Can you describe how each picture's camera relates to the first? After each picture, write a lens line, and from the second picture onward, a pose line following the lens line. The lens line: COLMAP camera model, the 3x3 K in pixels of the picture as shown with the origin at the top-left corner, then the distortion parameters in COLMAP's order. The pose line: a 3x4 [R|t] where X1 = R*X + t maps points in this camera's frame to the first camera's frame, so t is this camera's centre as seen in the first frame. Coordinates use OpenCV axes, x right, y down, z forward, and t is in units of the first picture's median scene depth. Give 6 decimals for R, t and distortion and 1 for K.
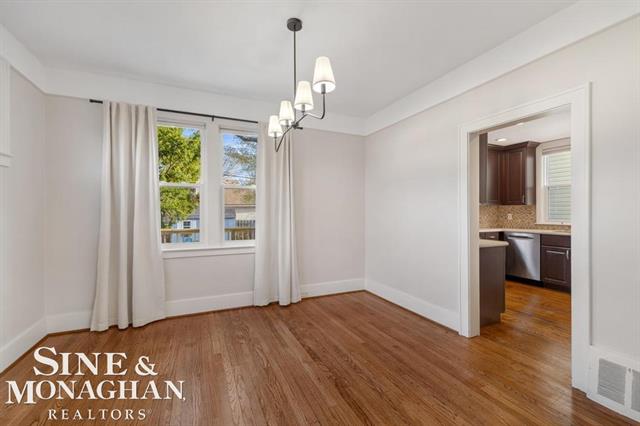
lens RADIAL K [[273.6, 0, 322.4], [0, 273.6, 212.6], [0, 0, 1]] dist [-0.004308, -0.000016]
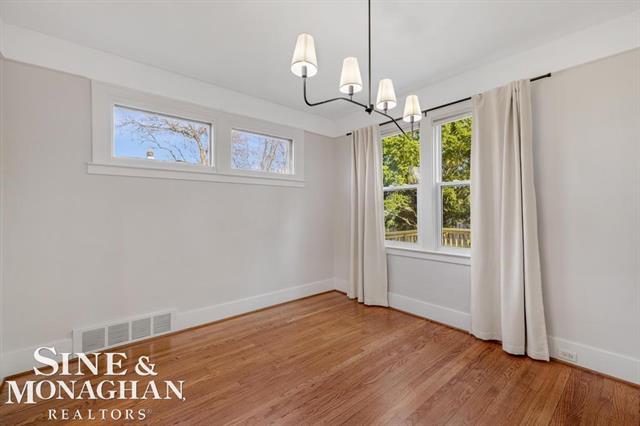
lens RADIAL K [[273.6, 0, 319.8], [0, 273.6, 209.4], [0, 0, 1]] dist [-0.004308, -0.000016]
pose [[0.275266, -0.003775, -0.961361, 0.436653], [-0.001298, 0.999990, -0.004298, -0.010727], [0.961367, 0.002431, 0.275259, 0.418274]]
